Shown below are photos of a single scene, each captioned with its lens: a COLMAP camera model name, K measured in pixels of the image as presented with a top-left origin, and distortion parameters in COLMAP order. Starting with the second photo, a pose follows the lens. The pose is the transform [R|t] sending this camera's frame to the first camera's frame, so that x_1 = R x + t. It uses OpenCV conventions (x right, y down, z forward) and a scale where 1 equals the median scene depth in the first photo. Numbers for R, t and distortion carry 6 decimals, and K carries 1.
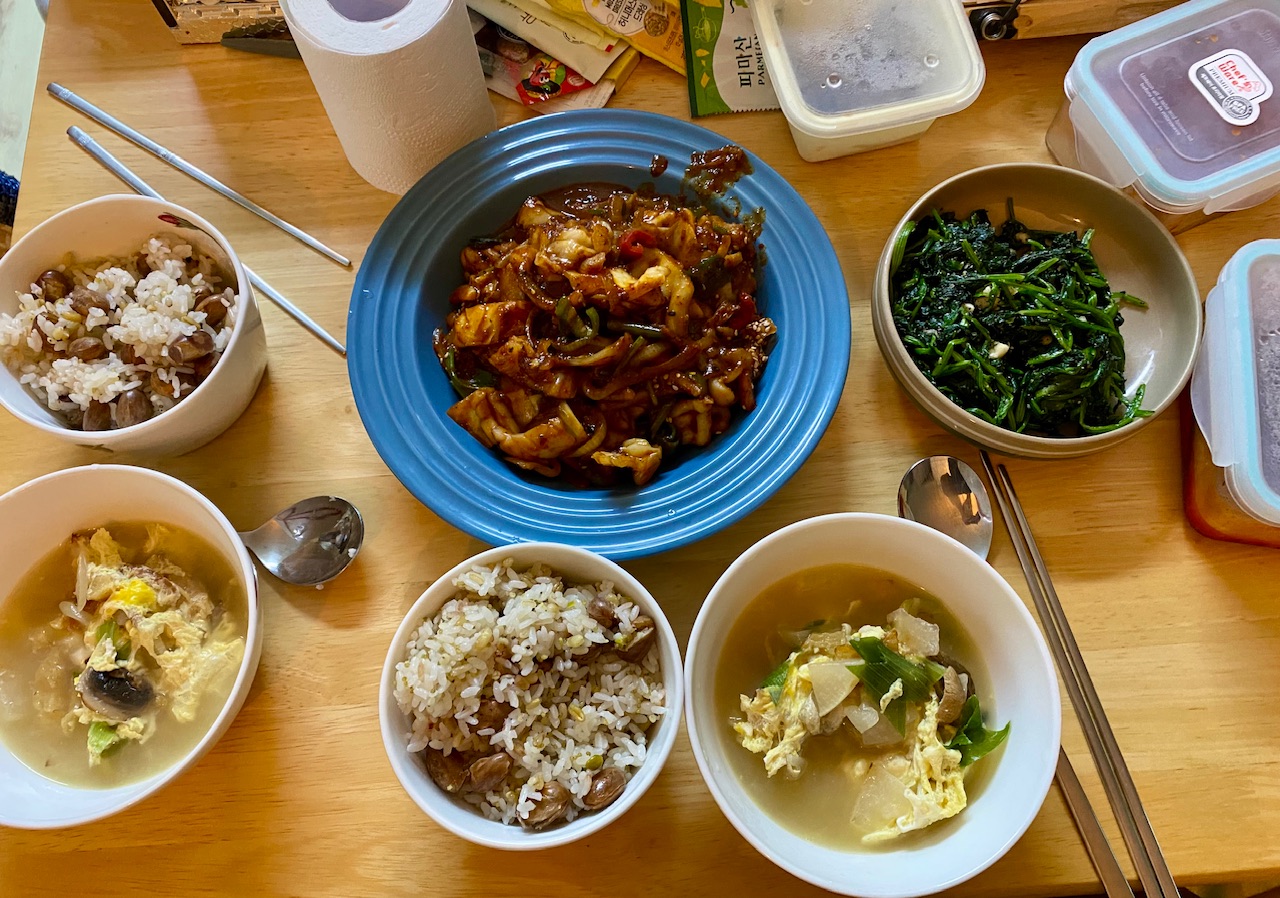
lens RADIAL K [[1014.4, 0, 640.0], [0, 1014.4, 449.0], [0, 0, 1]] dist [-0.003466, -0.001996]
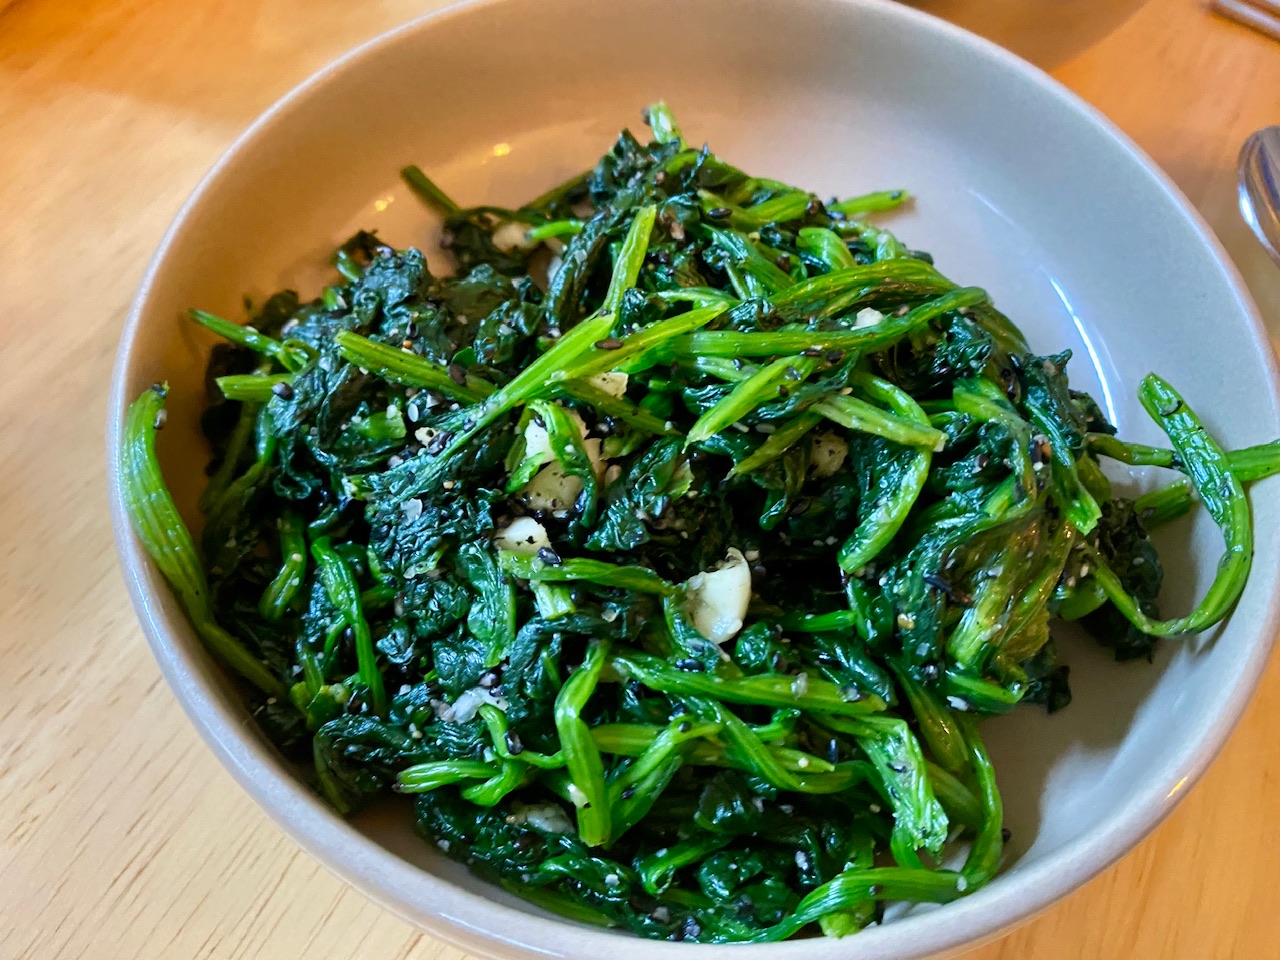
lens RADIAL K [[934.0, 0, 640.0], [0, 934.0, 480.0], [0, 0, 1]] dist [0.098076, 0.000240]
pose [[0.717022, -0.599208, 0.356131, 0.272638], [0.638437, 0.769615, 0.009507, -0.134879], [-0.279780, 0.220550, 0.934388, 0.779076]]
